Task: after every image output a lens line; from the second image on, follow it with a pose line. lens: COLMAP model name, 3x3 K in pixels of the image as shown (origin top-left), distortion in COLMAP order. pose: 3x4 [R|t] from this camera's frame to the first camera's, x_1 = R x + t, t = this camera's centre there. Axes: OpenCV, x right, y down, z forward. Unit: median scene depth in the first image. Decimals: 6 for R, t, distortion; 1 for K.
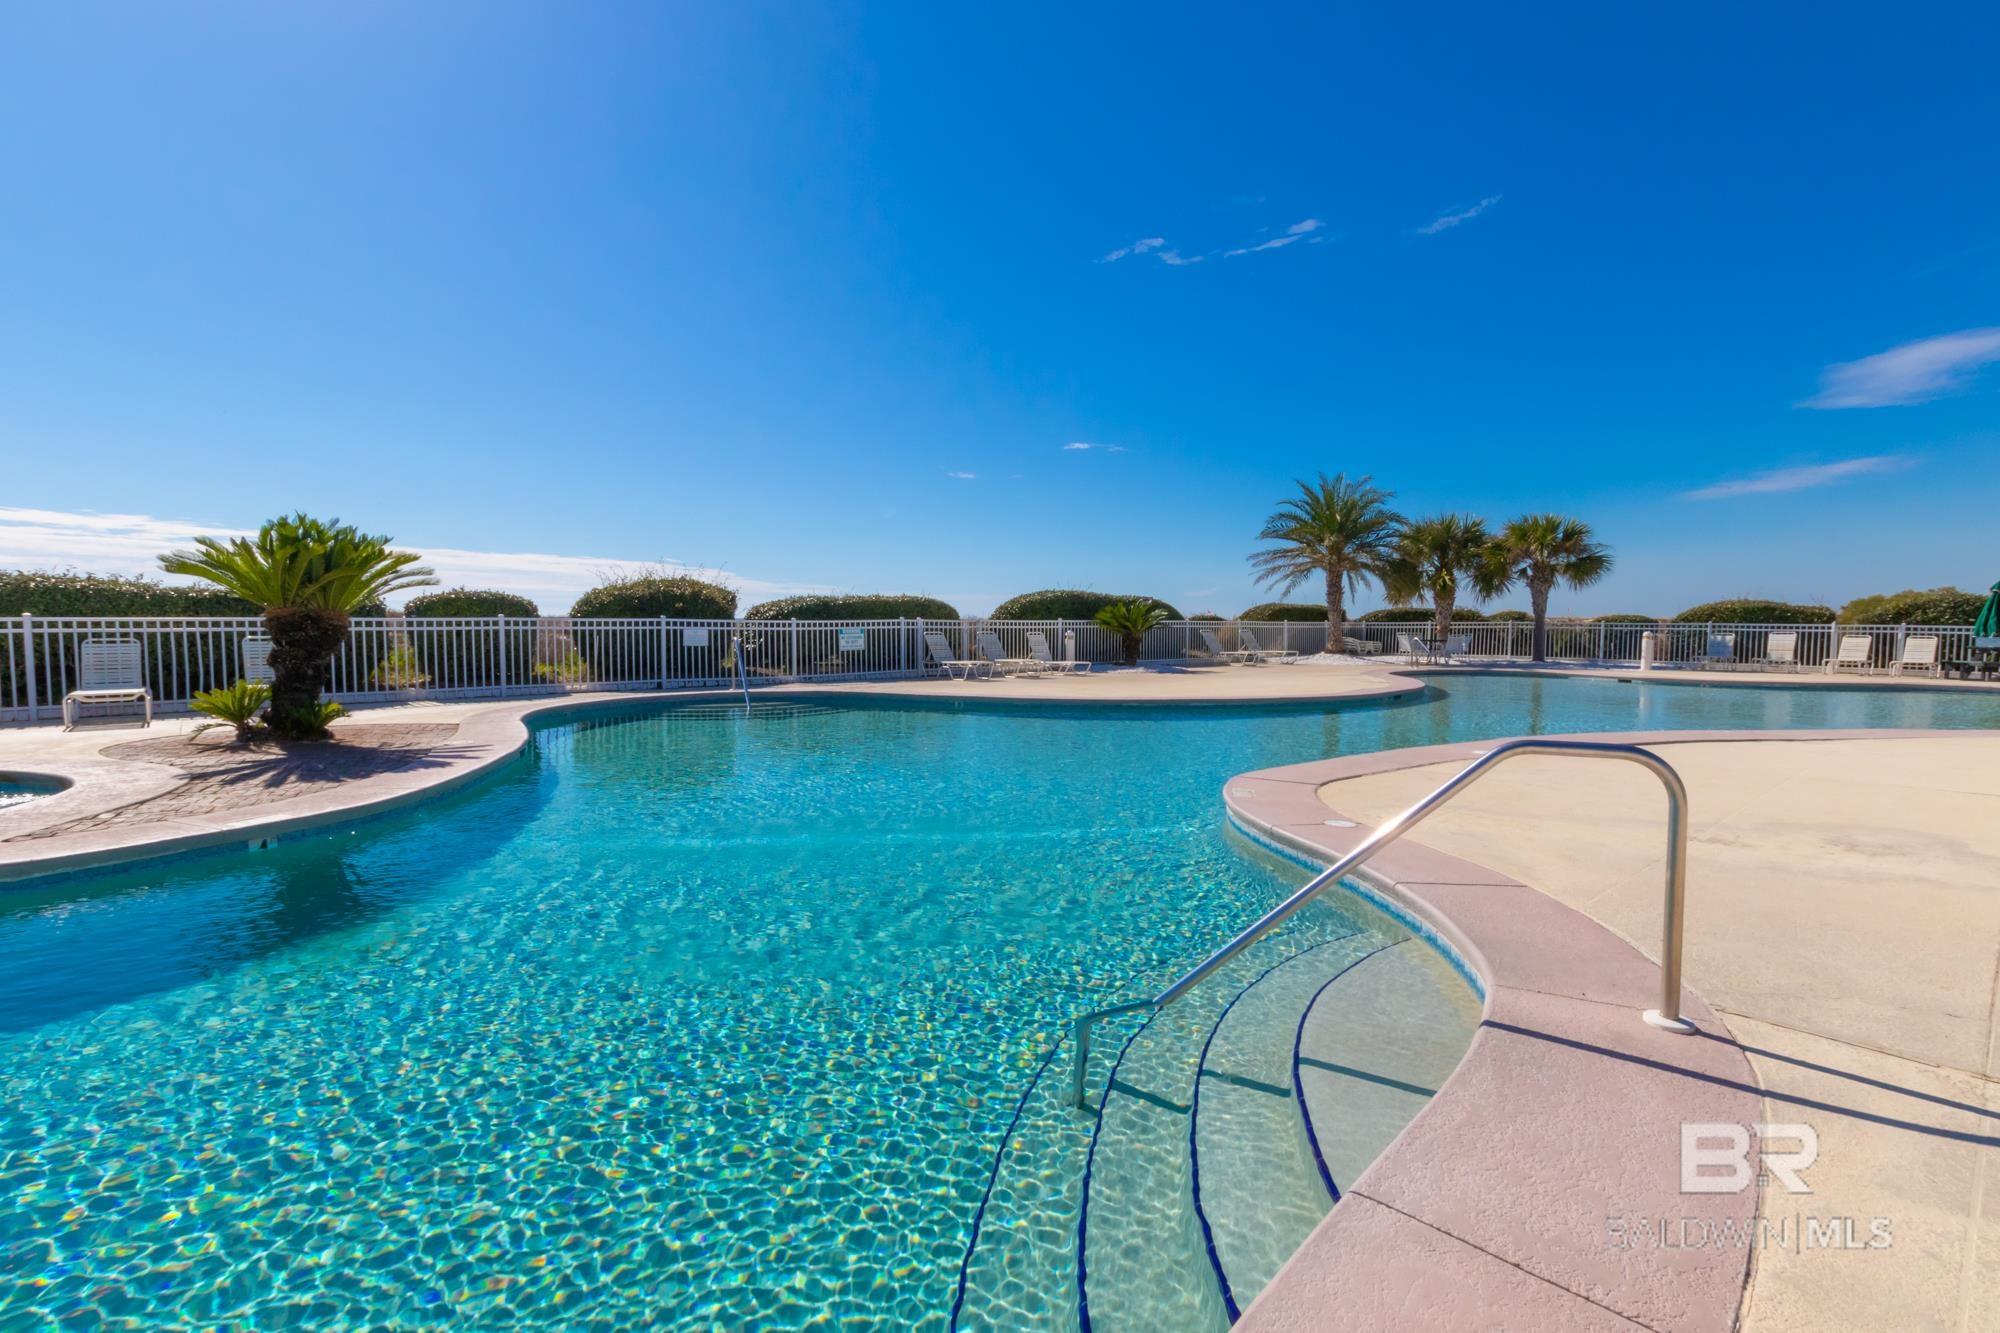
lens RADIAL K [[968.6, 0, 1000.0], [0, 968.6, 666.5], [0, 0, 1]] dist [0.042284, -0.015114]
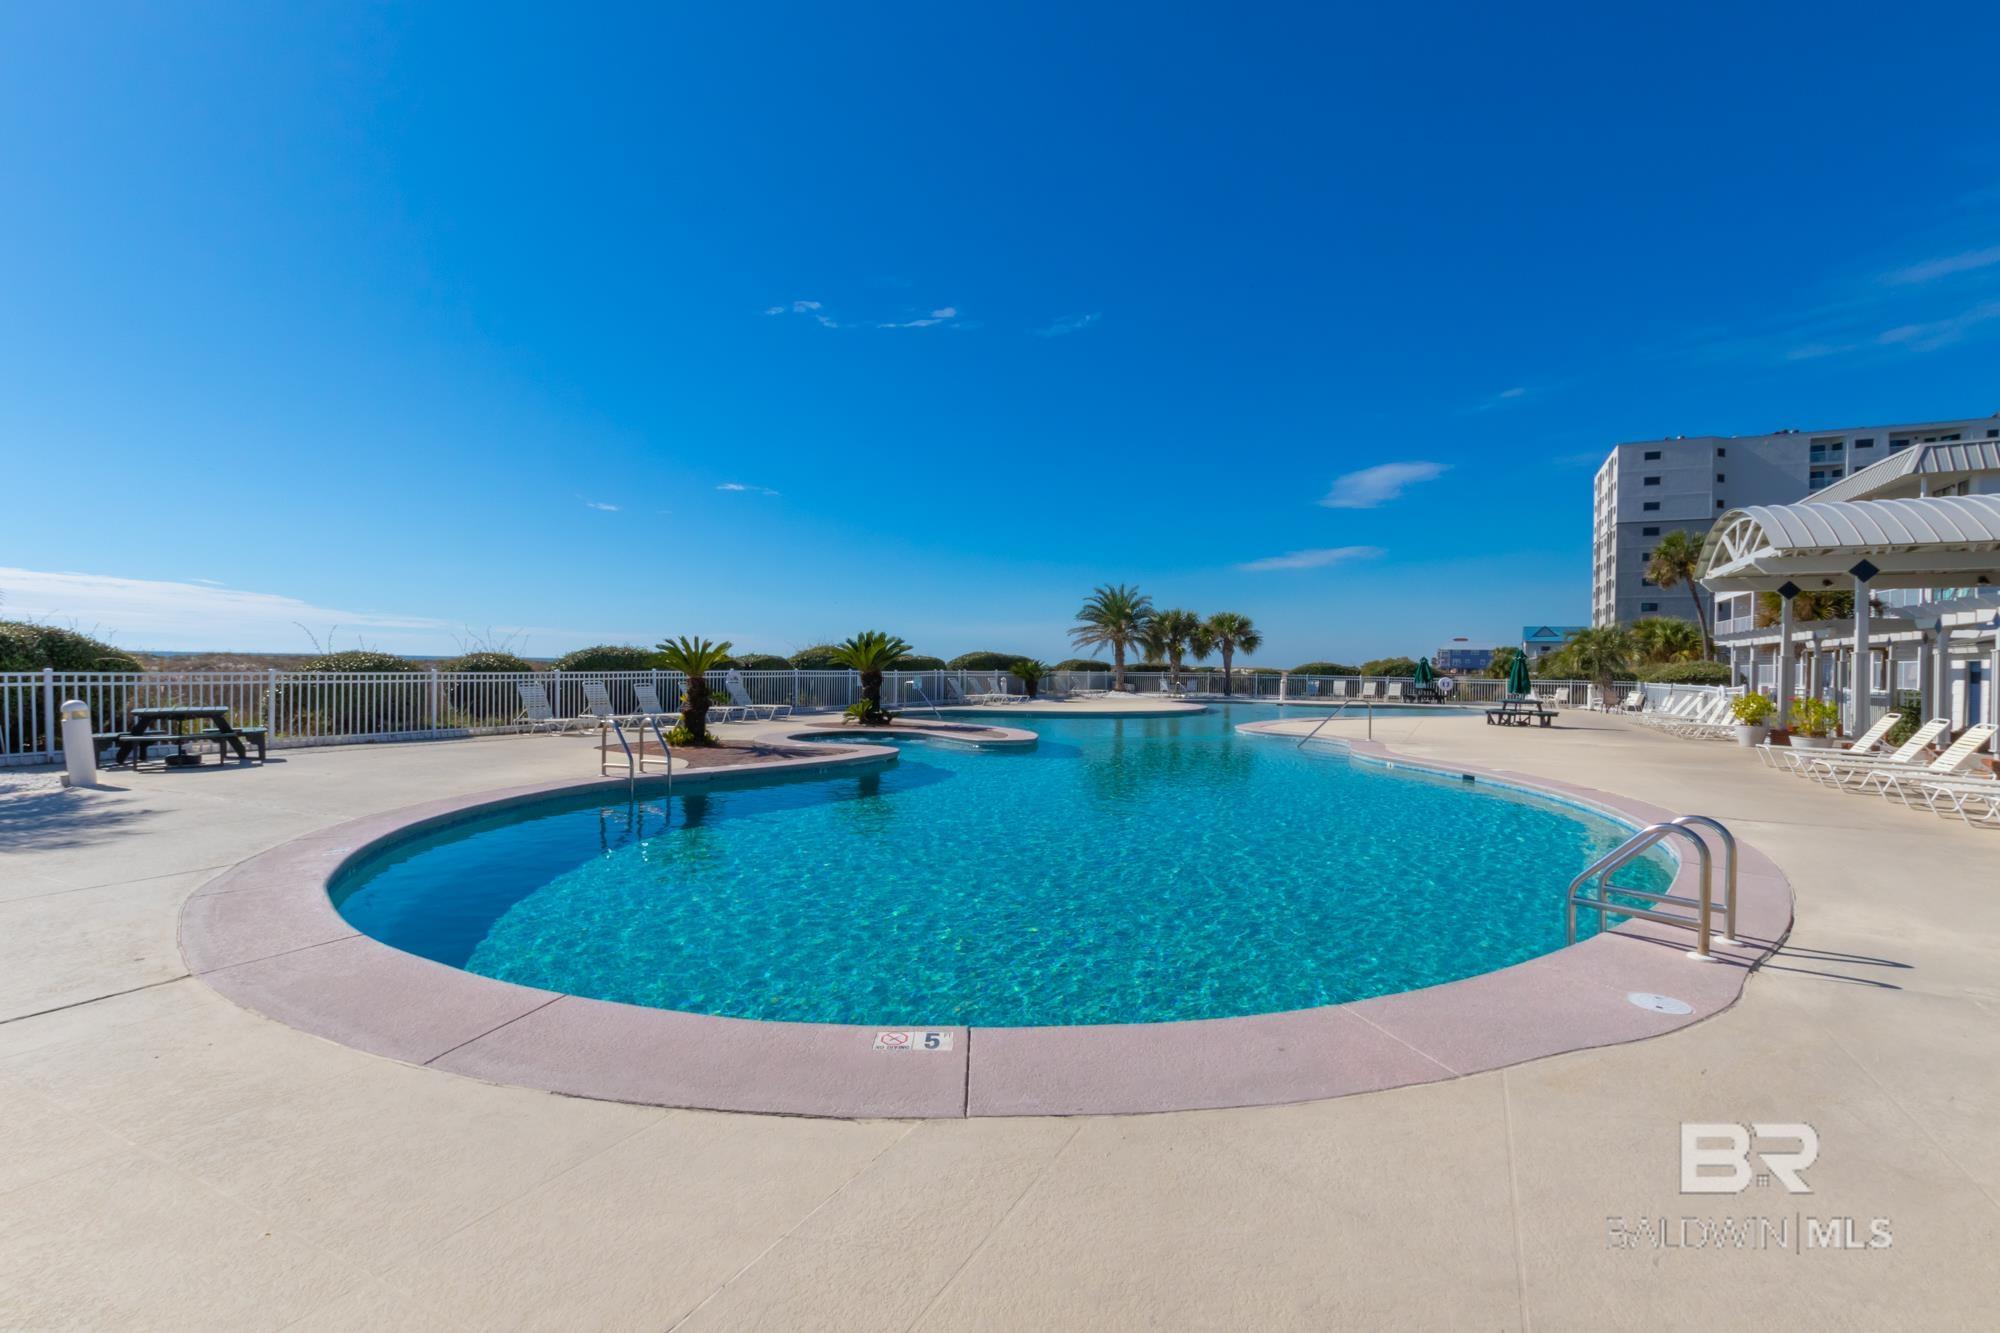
lens RADIAL K [[968.6, 0, 1000.0], [0, 968.6, 666.5], [0, 0, 1]] dist [0.042284, -0.015114]
pose [[0.927325, 0.009229, 0.374142, -0.489402], [0.005726, 0.999229, -0.038839, 0.008325], [-0.374212, 0.038159, 0.926558, -0.471918]]
